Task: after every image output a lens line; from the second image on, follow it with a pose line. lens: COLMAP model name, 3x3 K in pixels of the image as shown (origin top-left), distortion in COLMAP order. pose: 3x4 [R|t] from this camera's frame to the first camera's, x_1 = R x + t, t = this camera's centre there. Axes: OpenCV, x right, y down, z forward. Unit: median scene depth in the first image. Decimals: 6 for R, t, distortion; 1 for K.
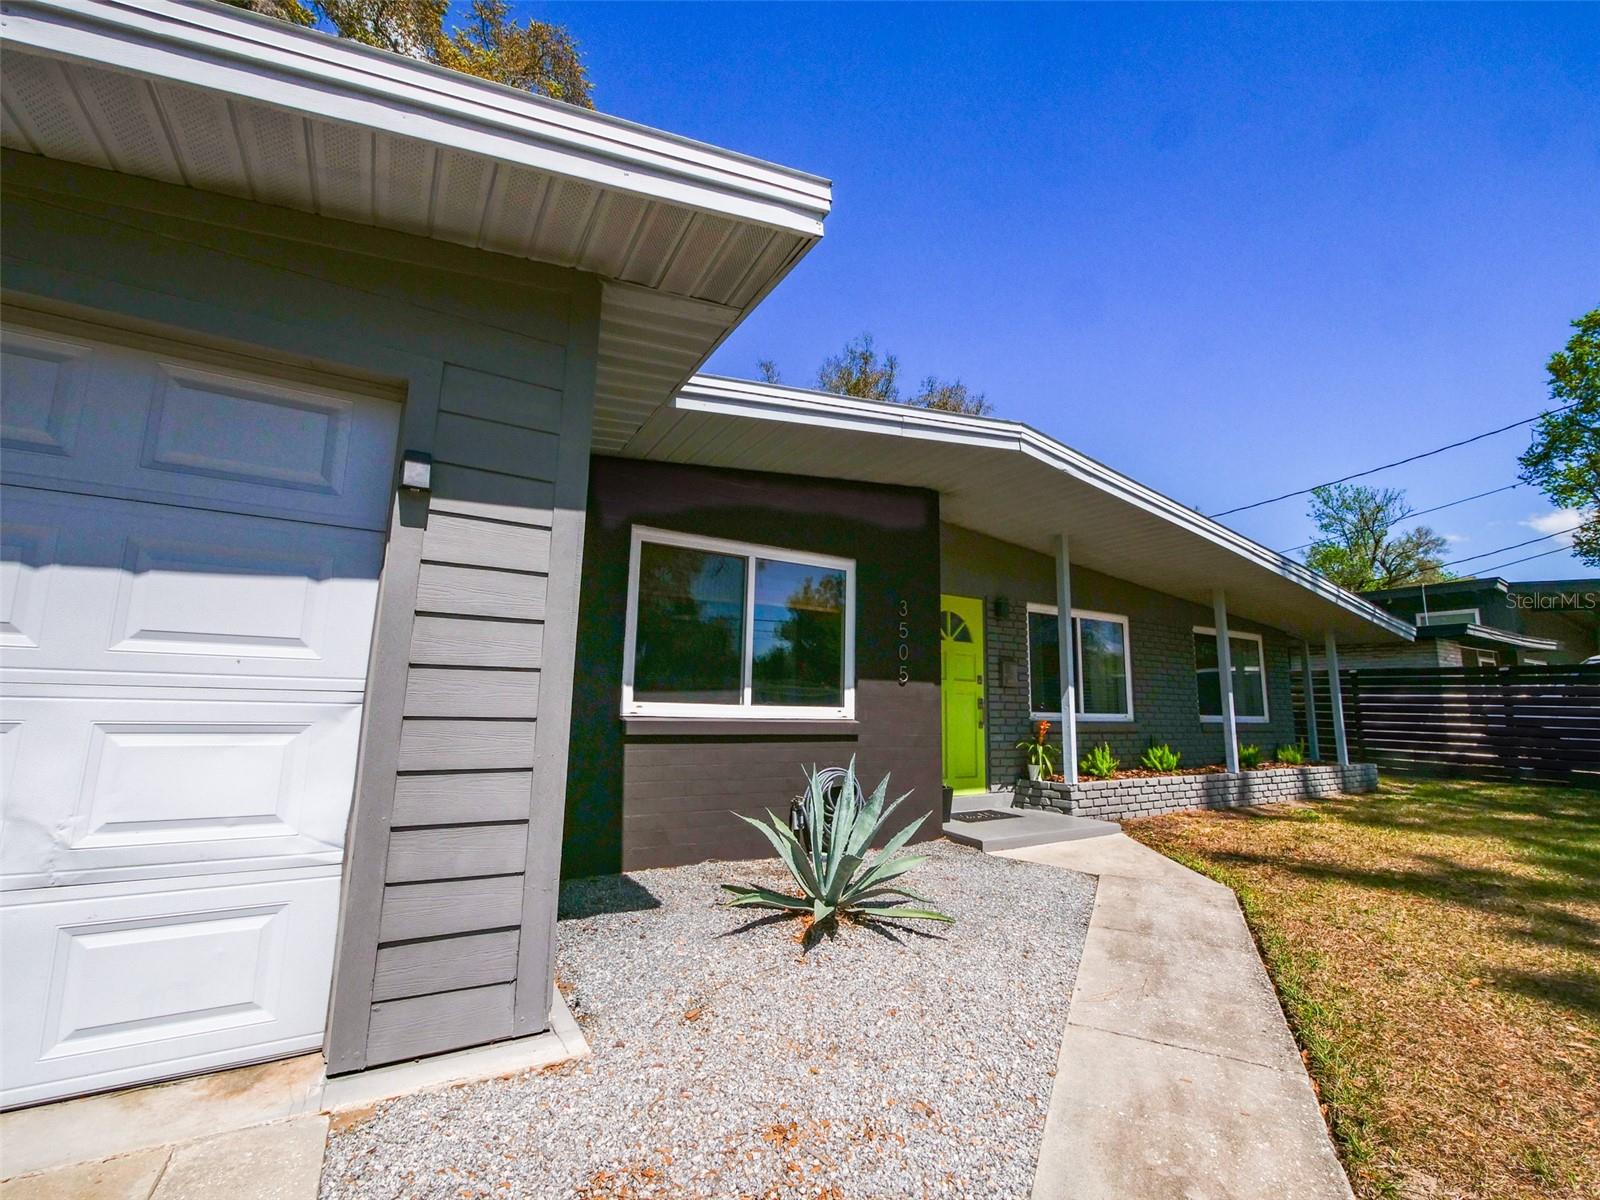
lens RADIAL K [[662.1, 0, 800.0], [0, 662.1, 600.0], [0, 0, 1]] dist [-0.007677, -0.000030]
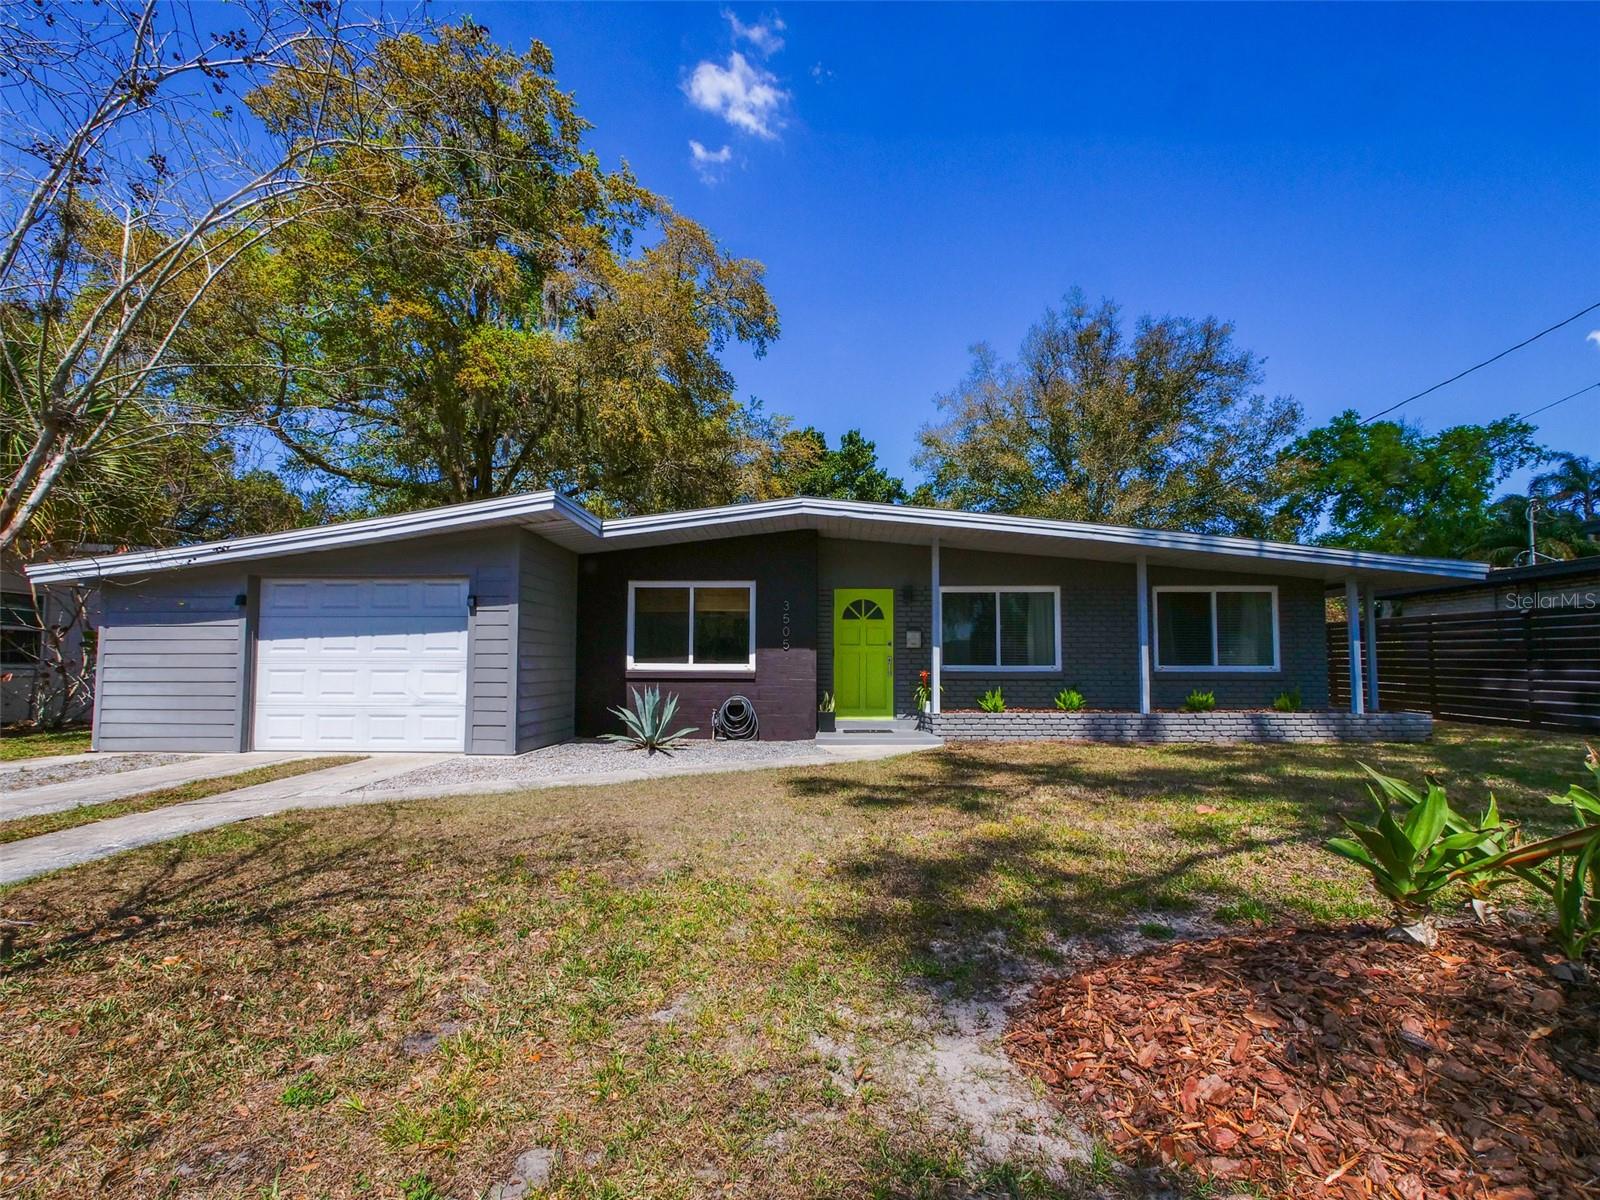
lens RADIAL K [[657.0, 0, 800.0], [0, 657.0, 600.0], [0, 0, 1]] dist [-0.007964, -0.000027]
pose [[0.845005, -0.069510, -0.530222, 1.244823], [0.099754, 0.994601, 0.028588, -0.053481], [0.525372, -0.077048, 0.847377, -0.472597]]
